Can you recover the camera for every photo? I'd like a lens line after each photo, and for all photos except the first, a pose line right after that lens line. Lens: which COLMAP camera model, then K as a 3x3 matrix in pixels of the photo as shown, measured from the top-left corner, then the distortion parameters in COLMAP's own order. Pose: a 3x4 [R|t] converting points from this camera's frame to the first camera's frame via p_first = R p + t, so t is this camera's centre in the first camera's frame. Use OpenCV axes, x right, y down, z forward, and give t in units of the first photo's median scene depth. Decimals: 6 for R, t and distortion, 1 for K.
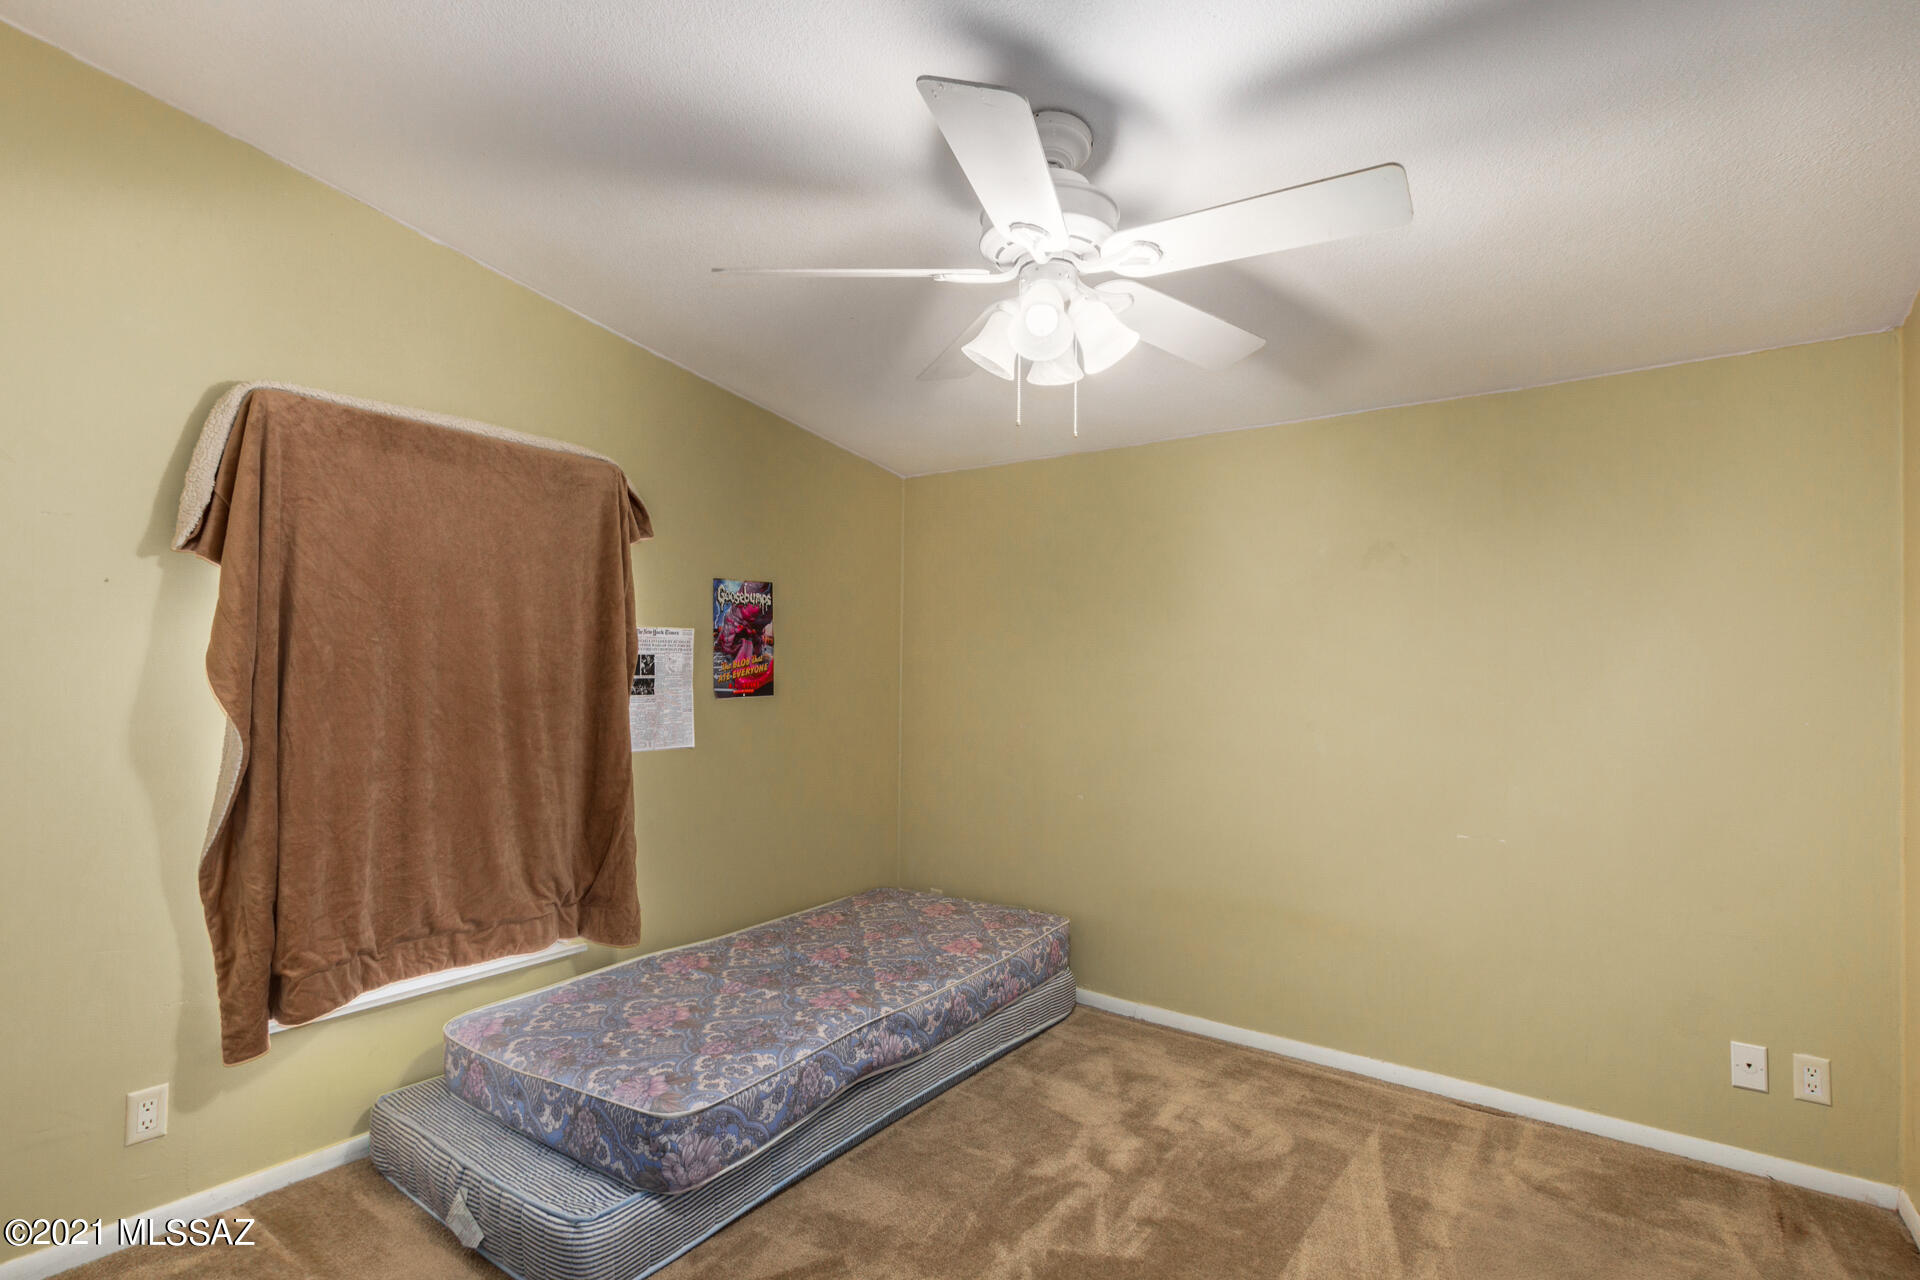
lens RADIAL K [[915.4, 0, 970.1], [0, 915.4, 681.2], [0, 0, 1]] dist [0.002386, 0.000669]
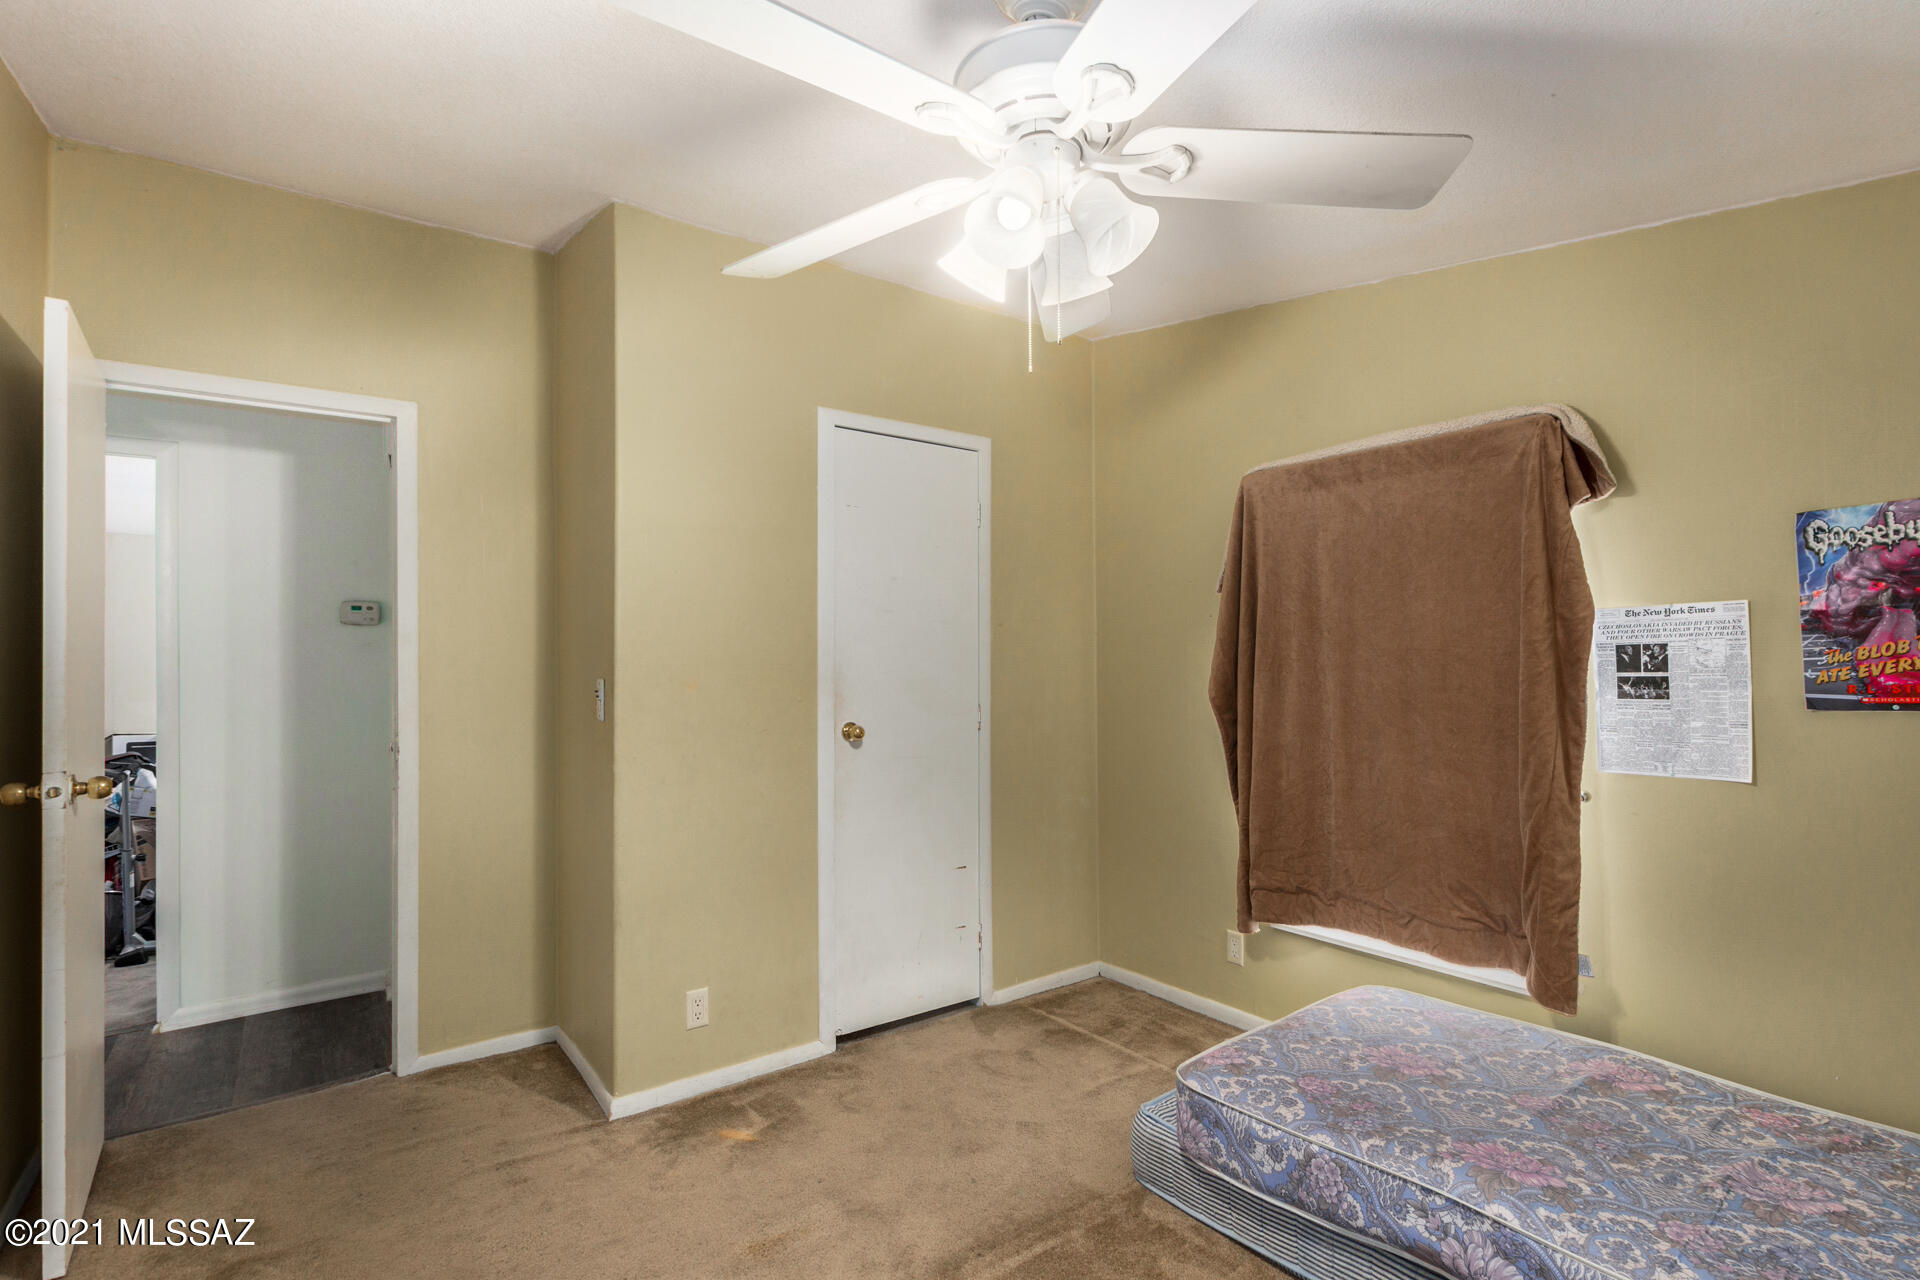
lens RADIAL K [[915.4, 0, 970.1], [0, 915.4, 681.2], [0, 0, 1]] dist [0.002386, 0.000669]
pose [[-0.318175, 0.008998, -0.947989, 0.508198], [-0.005002, 0.999925, 0.011169, -0.004620], [0.948019, 0.008296, -0.318106, 0.715337]]
